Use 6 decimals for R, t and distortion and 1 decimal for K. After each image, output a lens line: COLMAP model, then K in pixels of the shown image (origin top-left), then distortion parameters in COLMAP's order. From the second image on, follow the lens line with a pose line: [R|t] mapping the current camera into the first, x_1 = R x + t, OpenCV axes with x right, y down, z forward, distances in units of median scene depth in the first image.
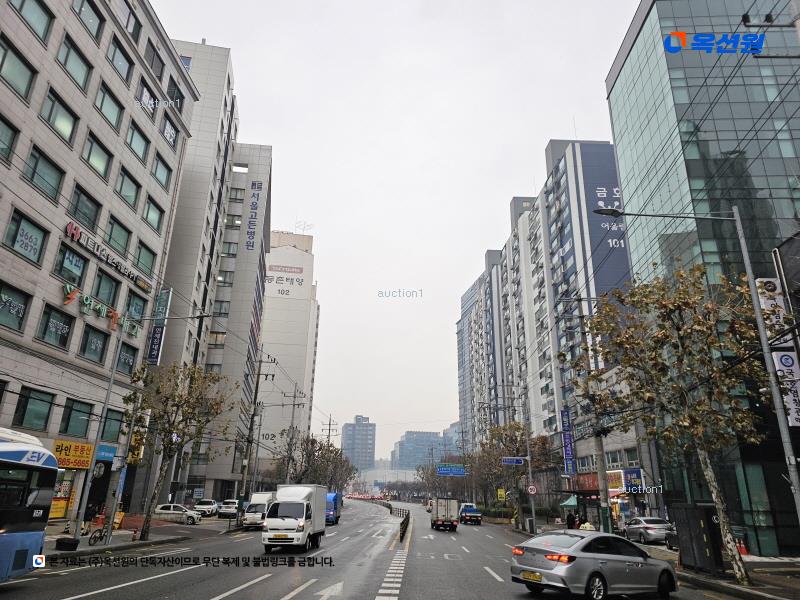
lens RADIAL K [[524.6, 0, 402.1], [0, 524.6, 305.1], [0, 0, 1]] dist [0.047441, -0.049527]
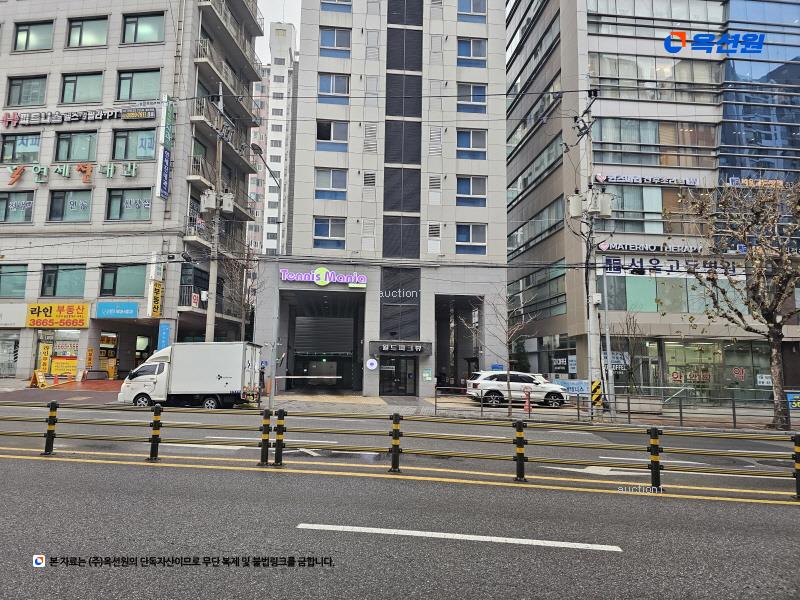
lens RADIAL K [[524.6, 0, 397.1], [0, 524.6, 295.9], [0, 0, 1]] dist [0.047441, -0.049527]
pose [[-0.089119, -0.145017, -0.985407, 0.300927], [0.311856, 0.935537, -0.165882, 0.593512], [0.945941, -0.322088, -0.038149, 1.603328]]
